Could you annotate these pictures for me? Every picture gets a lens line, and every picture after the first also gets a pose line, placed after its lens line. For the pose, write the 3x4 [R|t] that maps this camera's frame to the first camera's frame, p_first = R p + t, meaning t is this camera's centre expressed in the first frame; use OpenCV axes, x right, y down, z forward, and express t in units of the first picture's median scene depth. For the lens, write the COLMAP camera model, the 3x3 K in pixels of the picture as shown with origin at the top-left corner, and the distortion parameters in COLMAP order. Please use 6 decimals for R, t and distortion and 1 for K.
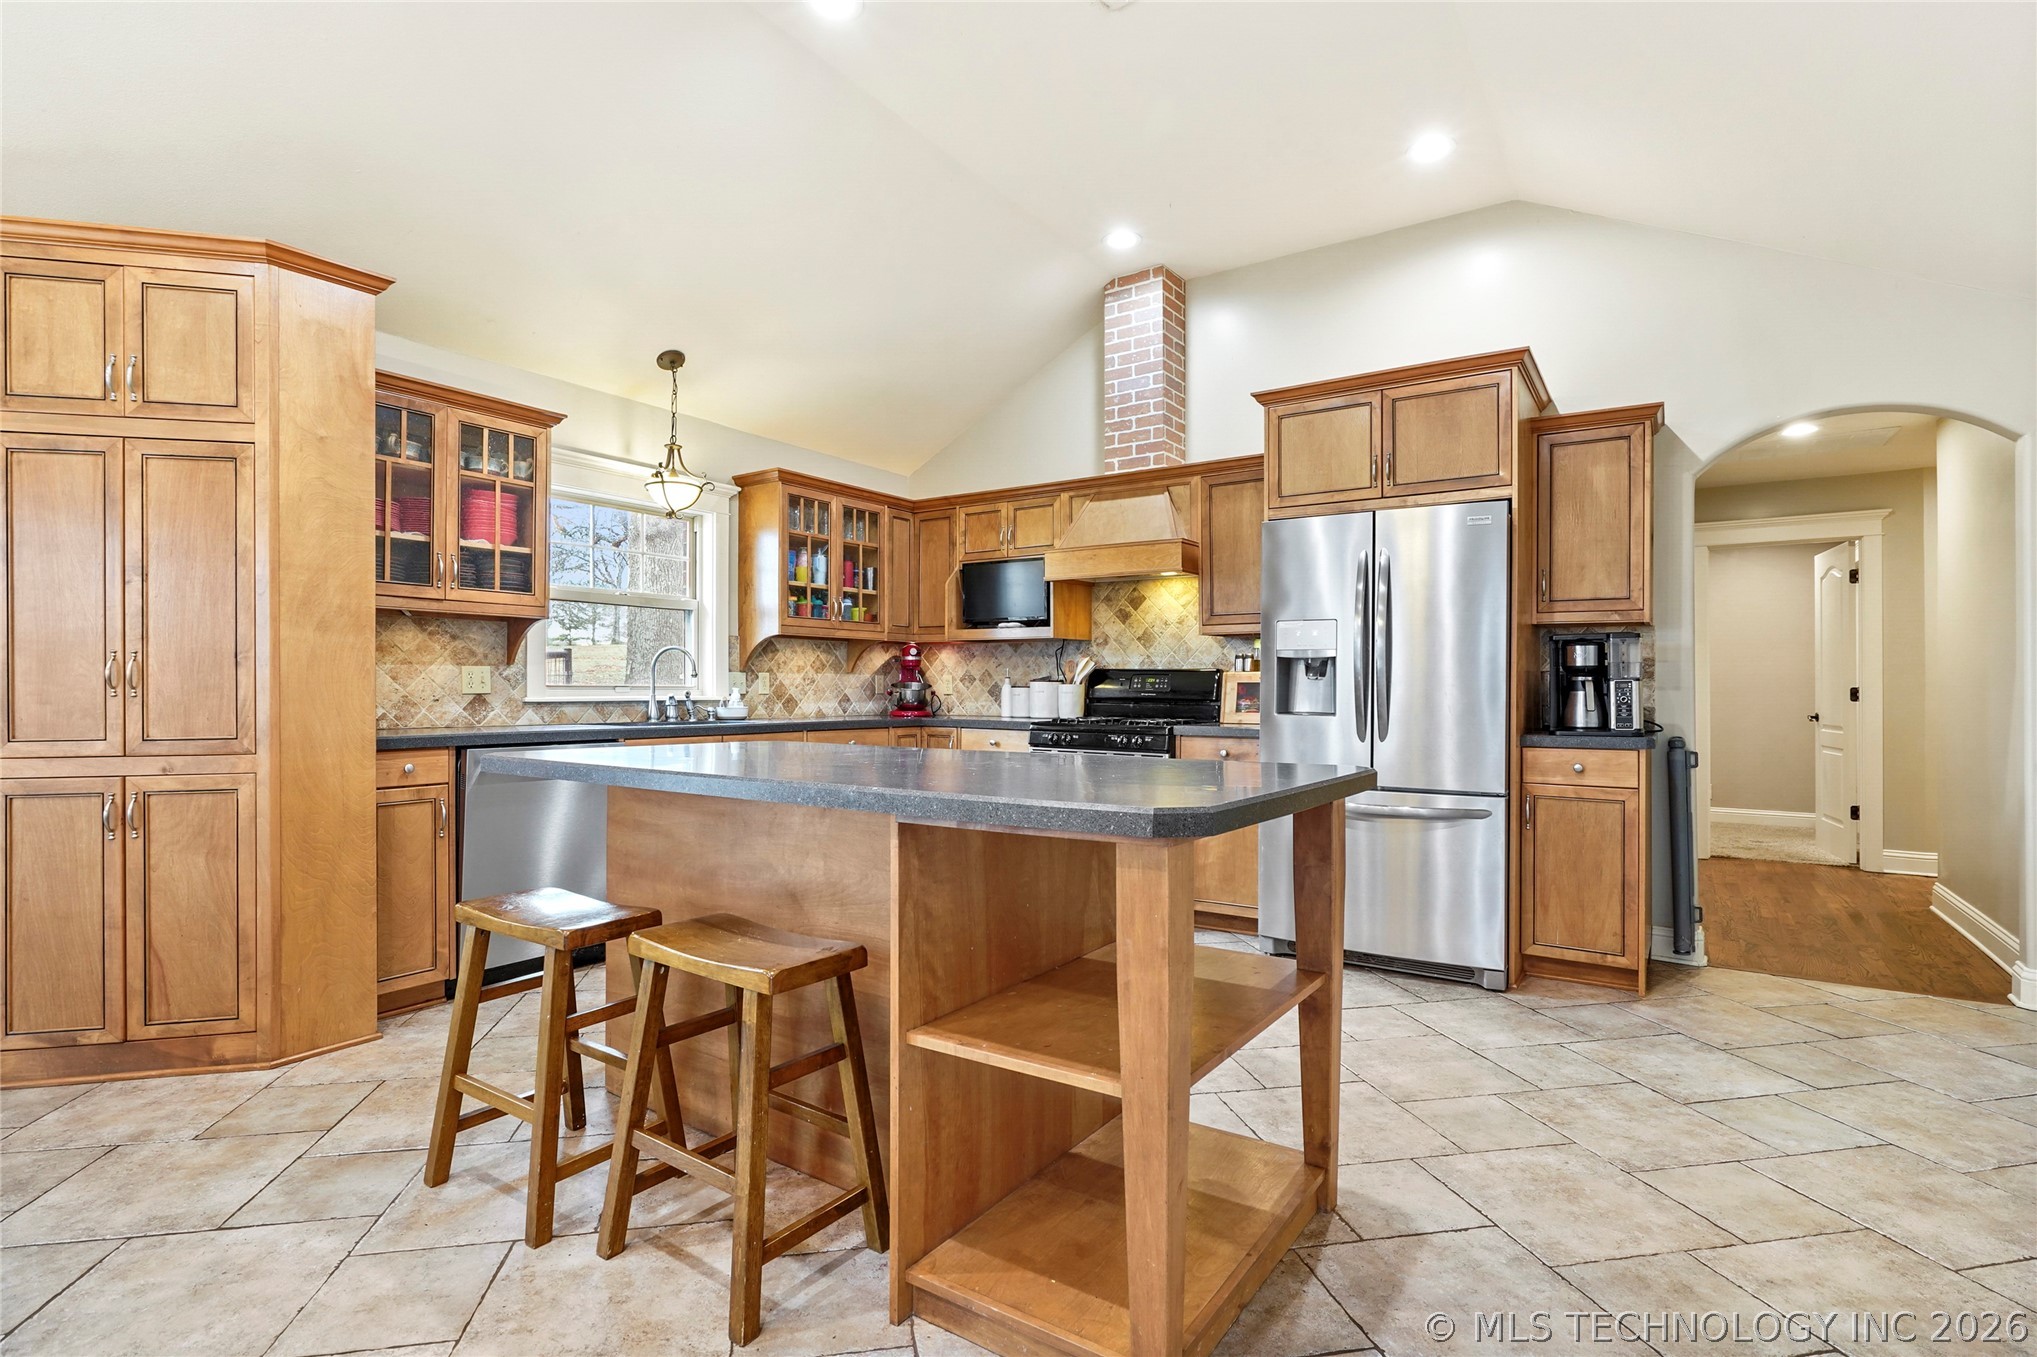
lens RADIAL K [[956.7, 0, 1033.2], [0, 956.7, 679.7], [0, 0, 1]] dist [0.001685, 0.005828]
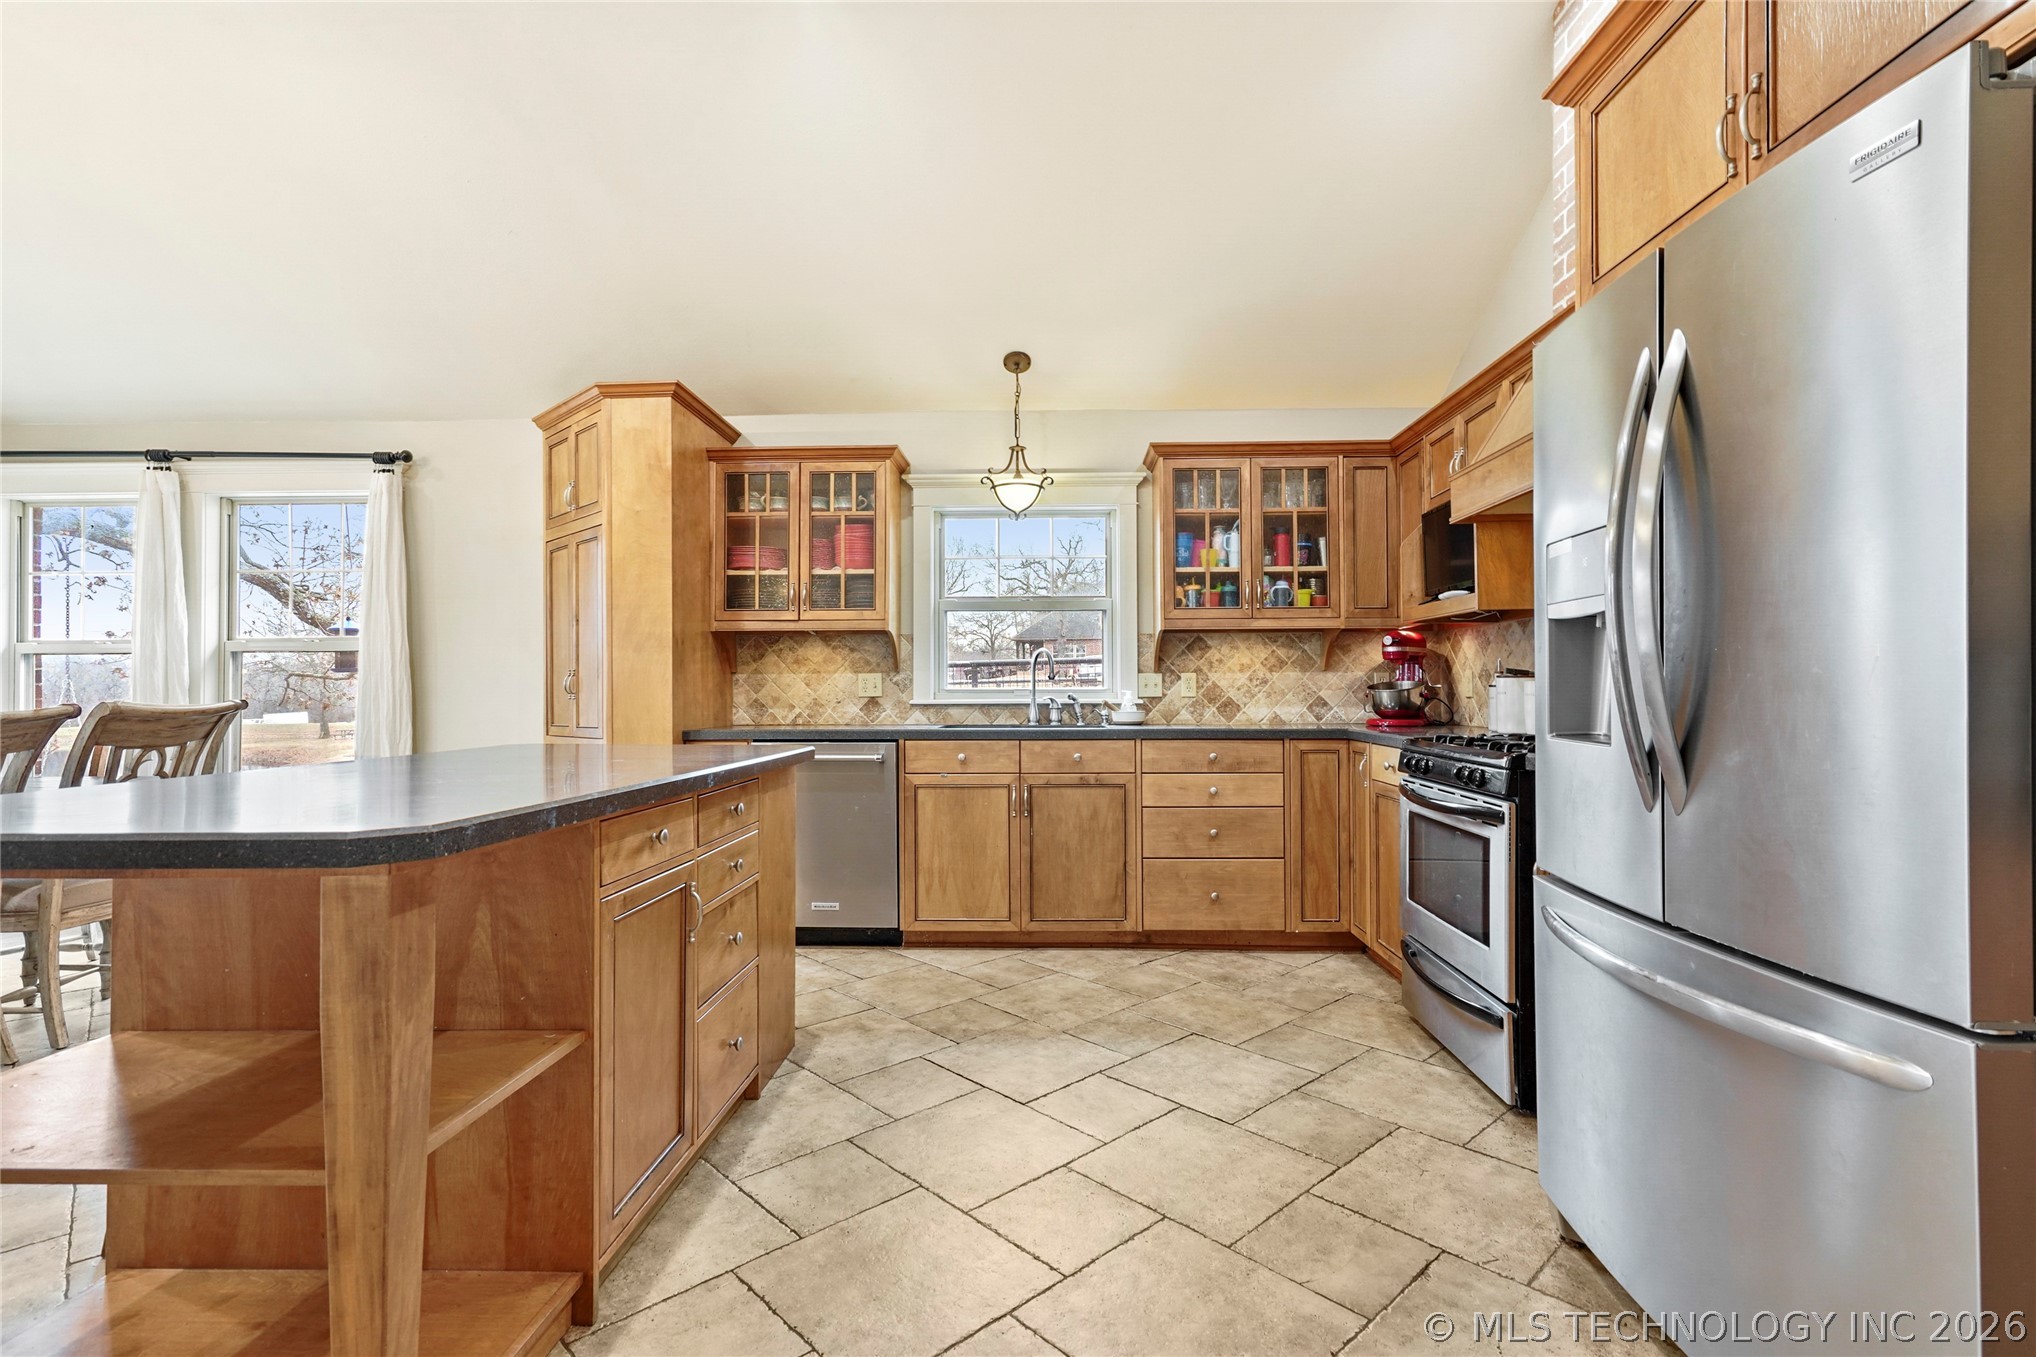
lens RADIAL K [[956.2, 0, 1037.6], [0, 956.2, 685.6], [0, 0, 1]] dist [0.001685, 0.005828]
pose [[0.549085, -0.011619, -0.835686, 0.417349], [0.013326, 0.999898, -0.005146, 0.007651], [0.835660, -0.008310, 0.549184, 0.418498]]
